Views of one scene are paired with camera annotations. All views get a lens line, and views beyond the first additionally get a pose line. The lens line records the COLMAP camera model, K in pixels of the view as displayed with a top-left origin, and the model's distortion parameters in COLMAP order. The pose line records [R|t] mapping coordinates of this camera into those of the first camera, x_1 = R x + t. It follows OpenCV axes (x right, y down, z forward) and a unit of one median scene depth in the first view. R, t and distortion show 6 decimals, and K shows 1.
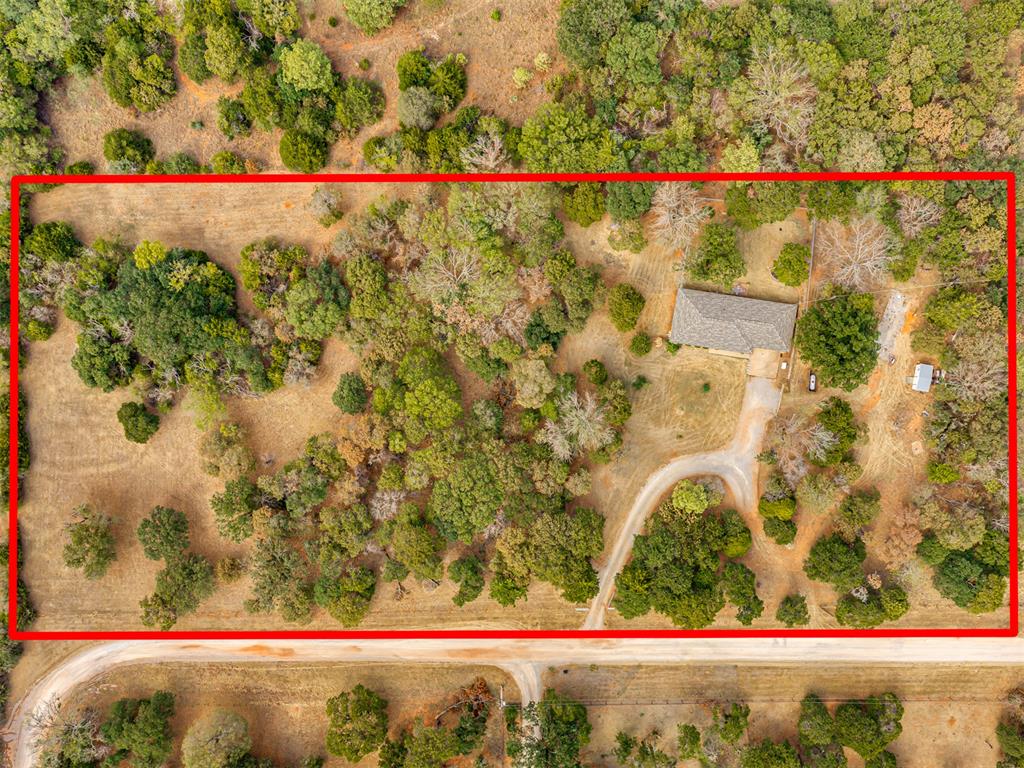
lens RADIAL K [[814.3, 0, 512.5], [0, 814.3, 384.4], [0, 0, 1]] dist [0.061542, -0.004511]
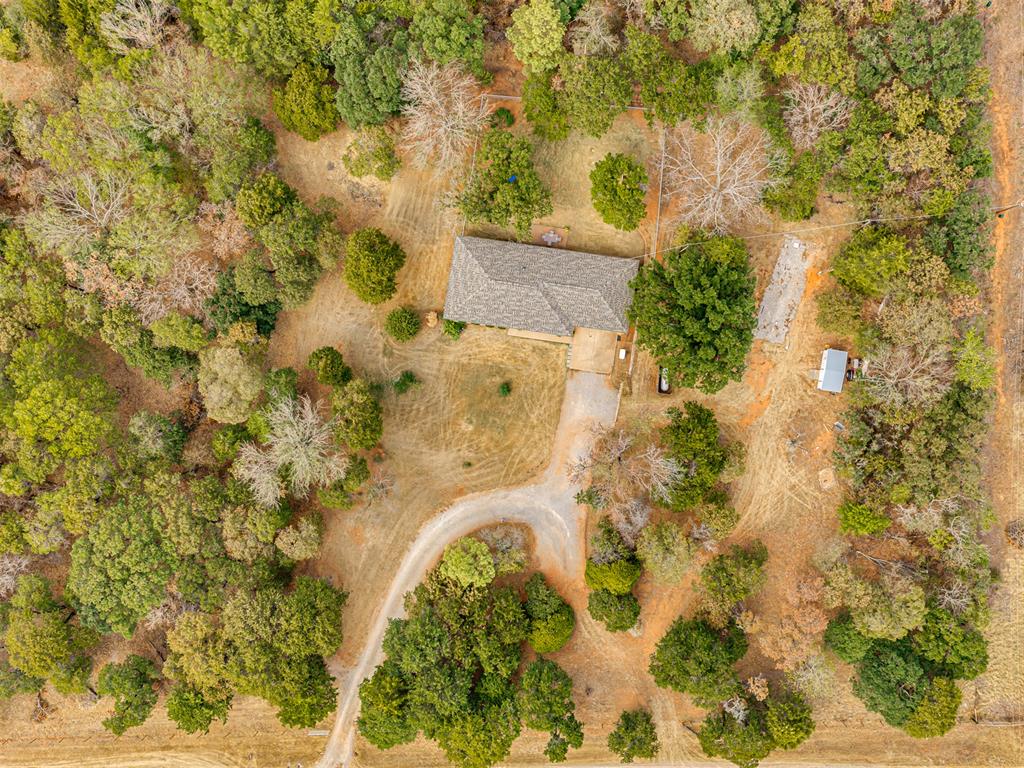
lens RADIAL K [[904.1, 0, 508.9], [0, 904.1, 385.1], [0, 0, 1]] dist [0.069390, -0.022539]
pose [[0.999870, -0.009026, -0.013359, 0.257429], [0.009112, 0.999938, 0.006381, -0.003792], [0.013301, -0.006502, 0.999890, 0.290056]]
